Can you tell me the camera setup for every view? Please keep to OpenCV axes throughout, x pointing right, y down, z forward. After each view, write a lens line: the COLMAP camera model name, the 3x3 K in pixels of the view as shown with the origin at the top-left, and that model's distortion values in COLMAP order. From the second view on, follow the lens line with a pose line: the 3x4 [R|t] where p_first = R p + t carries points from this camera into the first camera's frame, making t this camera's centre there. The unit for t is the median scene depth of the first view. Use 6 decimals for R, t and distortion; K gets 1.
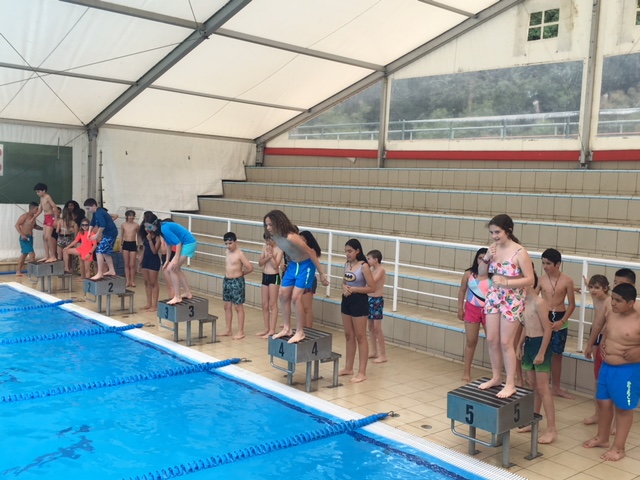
lens RADIAL K [[721.7, 0, 320.0], [0, 721.7, 240.0], [0, 0, 1]] dist [0.056879, -0.036615]
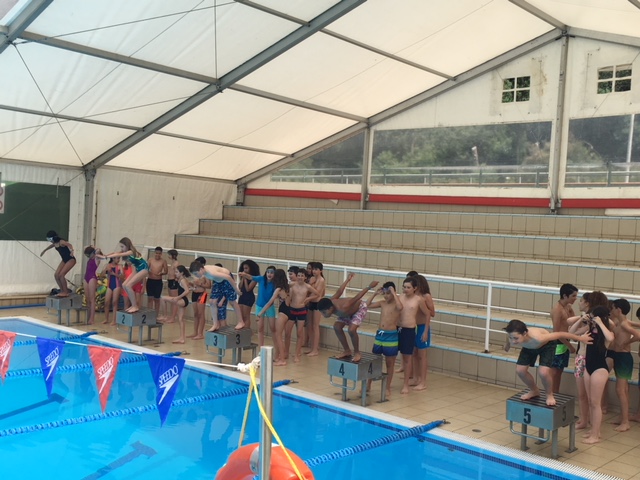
lens RADIAL K [[721.7, 0, 320.0], [0, 721.7, 240.0], [0, 0, 1]] dist [0.056879, -0.036615]
pose [[0.993859, 0.006430, 0.110468, -0.115118], [-0.001046, 0.998812, -0.048728, -0.000473], [-0.110650, 0.048314, 0.992684, -0.087249]]
